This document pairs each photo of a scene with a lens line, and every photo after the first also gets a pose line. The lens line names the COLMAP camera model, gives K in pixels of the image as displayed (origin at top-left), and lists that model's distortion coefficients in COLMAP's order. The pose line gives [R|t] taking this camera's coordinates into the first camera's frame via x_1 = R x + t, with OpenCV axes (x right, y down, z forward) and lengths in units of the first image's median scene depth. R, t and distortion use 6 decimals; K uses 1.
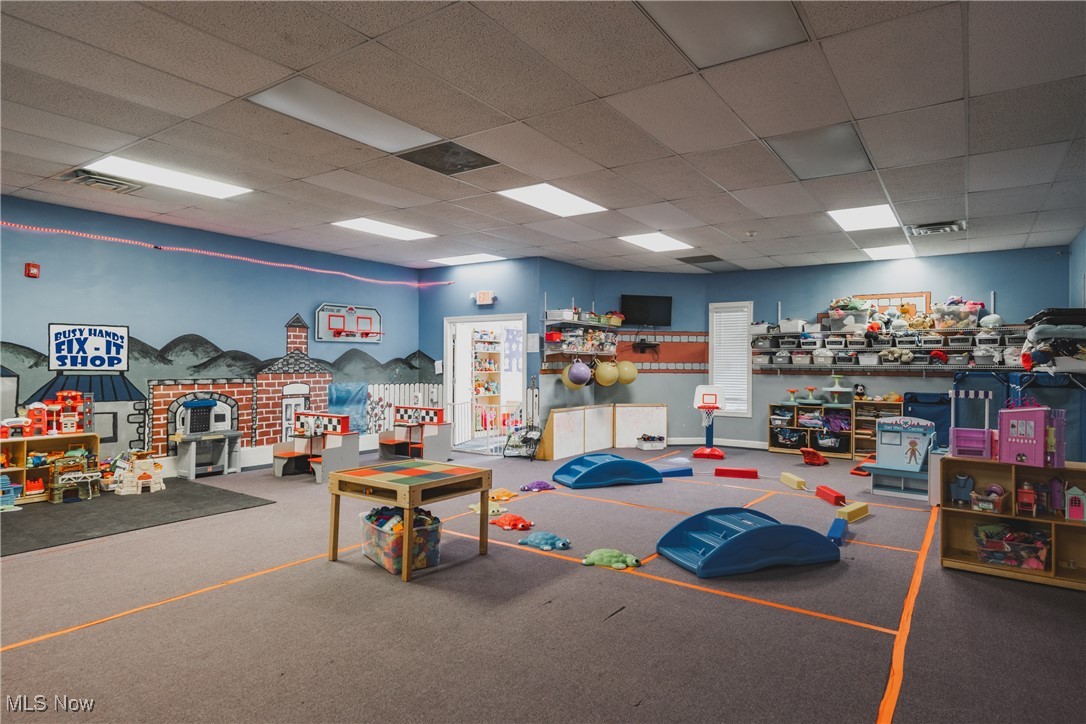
lens RADIAL K [[619.7, 0, 544.5], [0, 619.7, 356.1], [0, 0, 1]] dist [-0.002099, 0.002502]
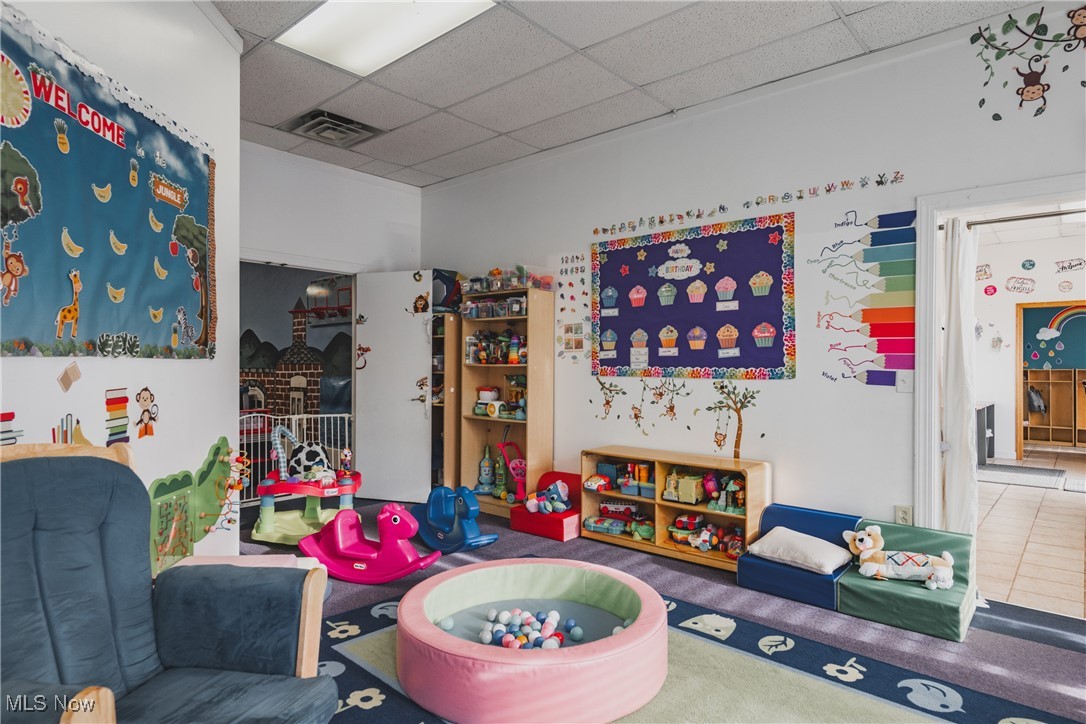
lens RADIAL K [[619.7, 0, 541.7], [0, 619.7, 364.9], [0, 0, 1]] dist [-0.002099, 0.002502]
pose [[-0.124399, -0.007028, -0.992207, 0.540389], [0.008448, 0.999931, -0.008142, 0.047260], [0.992196, -0.009395, -0.124331, 1.766331]]
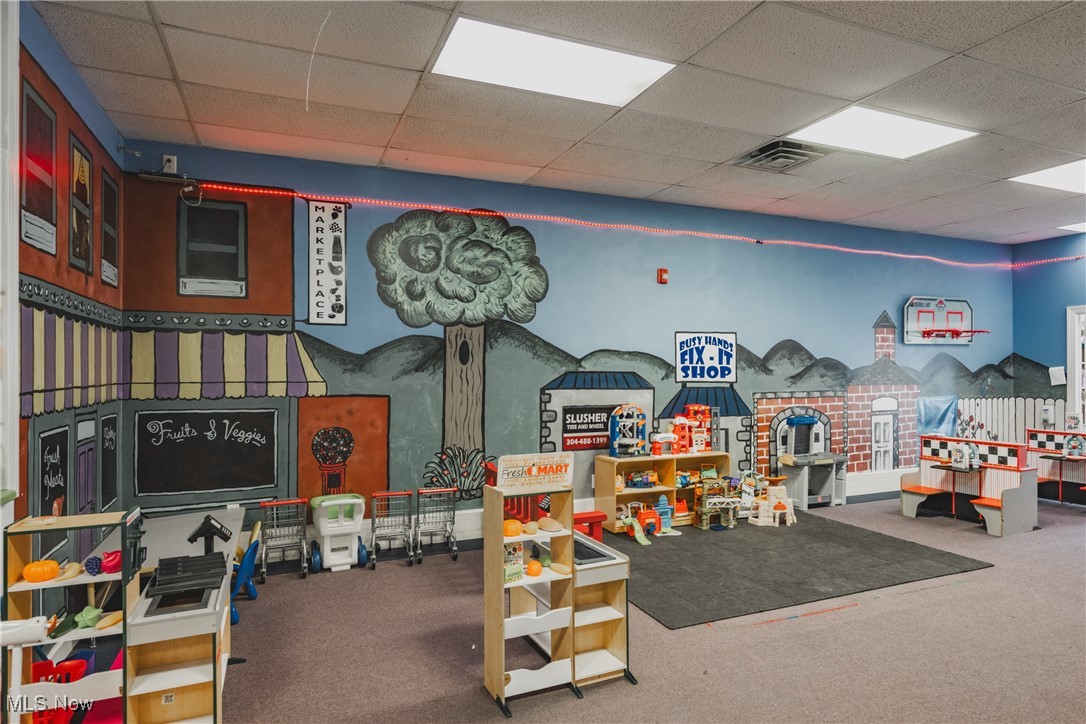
lens RADIAL K [[619.7, 0, 541.7], [0, 619.7, 368.8], [0, 0, 1]] dist [-0.002099, 0.002502]
pose [[0.840309, -0.010220, -0.542012, -0.408463], [0.015049, 0.999877, 0.004477, -0.003891], [0.541899, -0.011919, 0.840359, 0.093156]]
